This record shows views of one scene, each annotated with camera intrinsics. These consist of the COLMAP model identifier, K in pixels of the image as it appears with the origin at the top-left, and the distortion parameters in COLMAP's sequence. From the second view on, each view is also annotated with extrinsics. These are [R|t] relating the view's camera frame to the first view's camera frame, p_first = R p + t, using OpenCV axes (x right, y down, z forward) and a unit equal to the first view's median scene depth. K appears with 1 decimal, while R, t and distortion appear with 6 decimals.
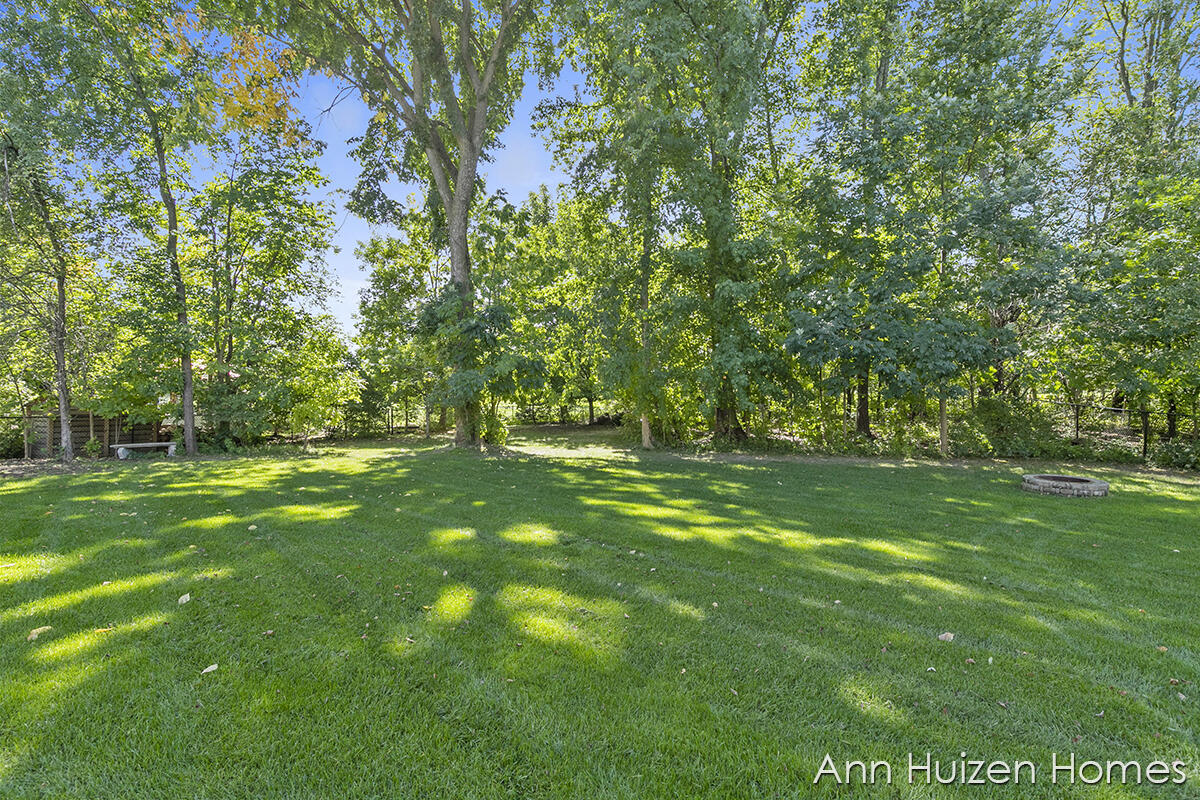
lens RADIAL K [[537.6, 0, 602.1], [0, 537.6, 397.5], [0, 0, 1]] dist [0.002804, -0.000372]
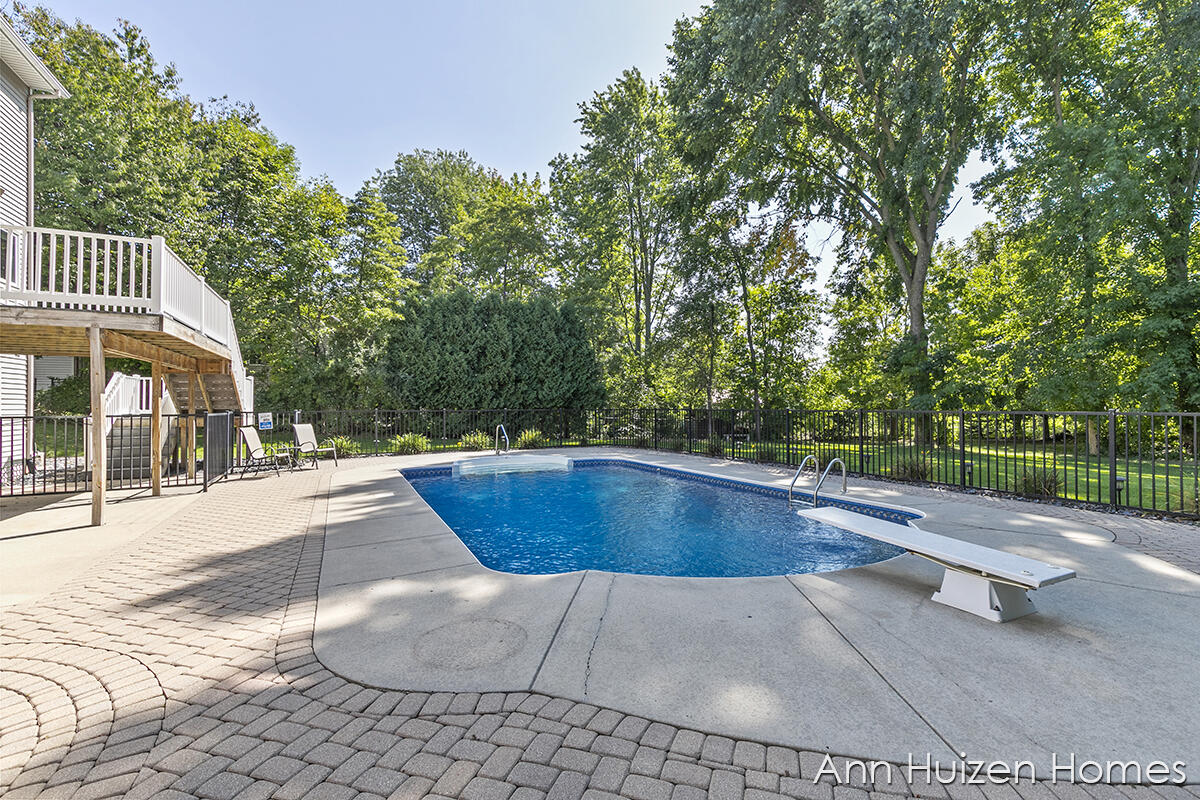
lens RADIAL K [[537.6, 0, 602.1], [0, 537.6, 397.5], [0, 0, 1]] dist [0.002804, -0.000372]
pose [[0.730284, -0.016609, -0.682942, 0.095184], [-0.009020, 0.999383, -0.033950, 0.013484], [0.683084, 0.030954, 0.729683, -0.557298]]
